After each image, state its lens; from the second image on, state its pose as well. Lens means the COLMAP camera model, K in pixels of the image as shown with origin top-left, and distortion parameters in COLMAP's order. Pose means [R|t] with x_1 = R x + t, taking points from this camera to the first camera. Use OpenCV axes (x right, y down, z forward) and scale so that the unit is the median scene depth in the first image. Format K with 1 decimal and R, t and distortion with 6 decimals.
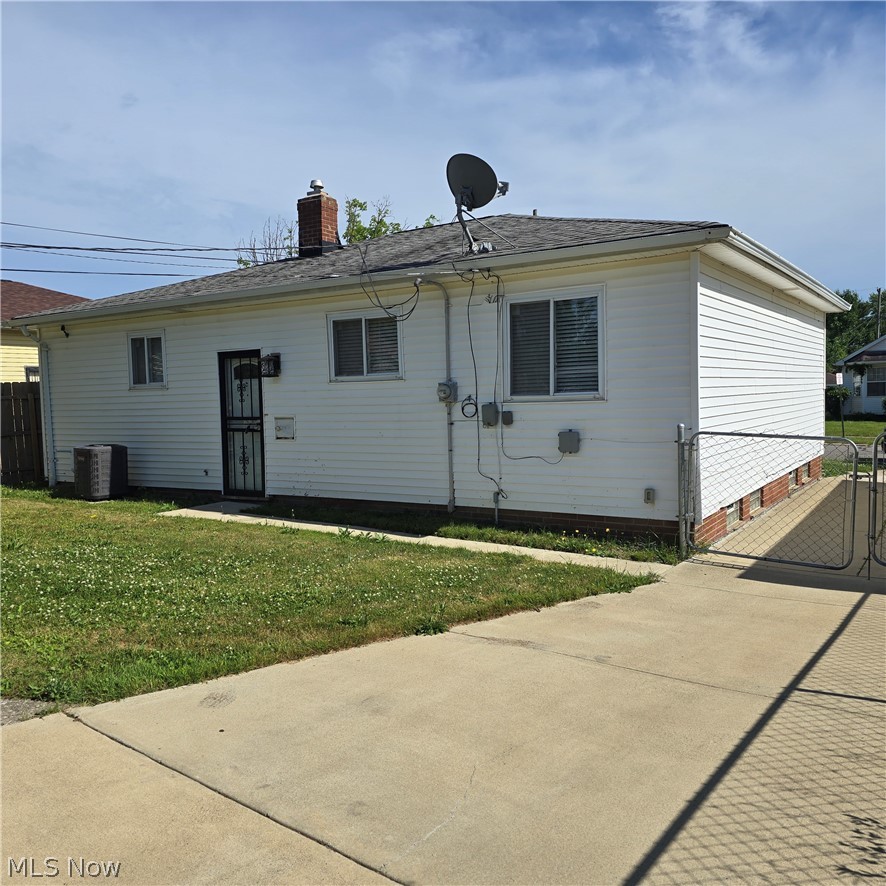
lens RADIAL K [[791.6, 0, 443.0], [0, 791.6, 443.0], [0, 0, 1]] dist [0.079861, -0.354758]
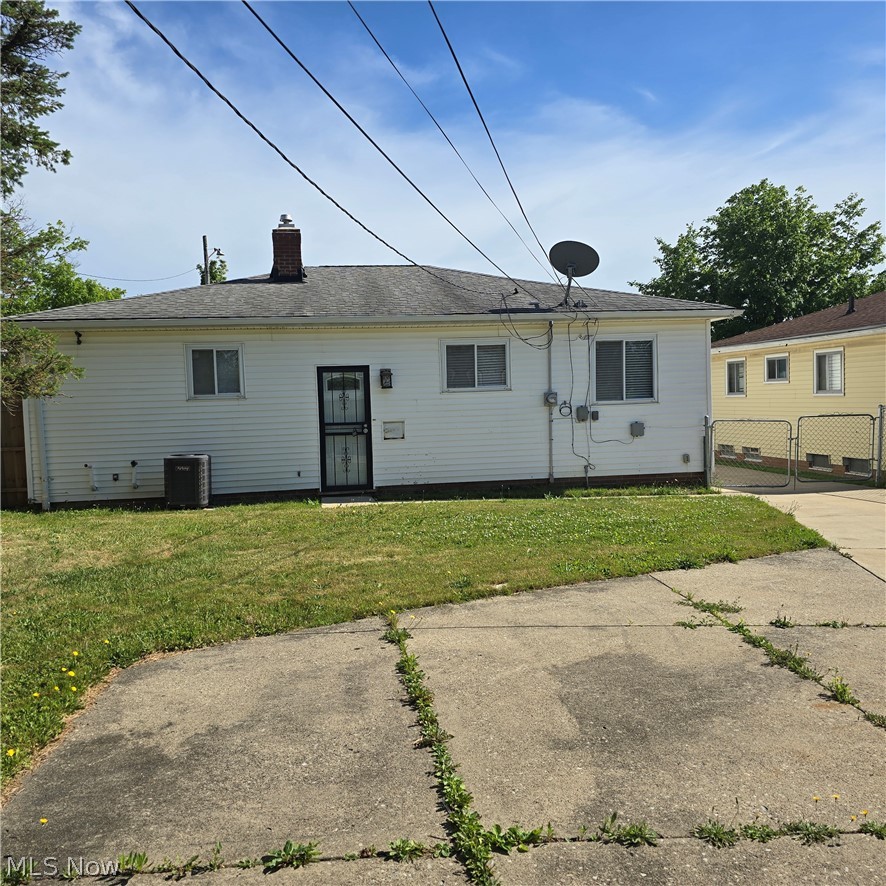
lens RADIAL K [[791.6, 0, 443.0], [0, 791.6, 443.0], [0, 0, 1]] dist [0.079861, -0.354758]
pose [[0.768024, -0.033700, 0.639534, -0.929992], [0.052714, 0.998552, -0.010687, 0.018061], [-0.638248, 0.041920, 0.768688, 0.015613]]
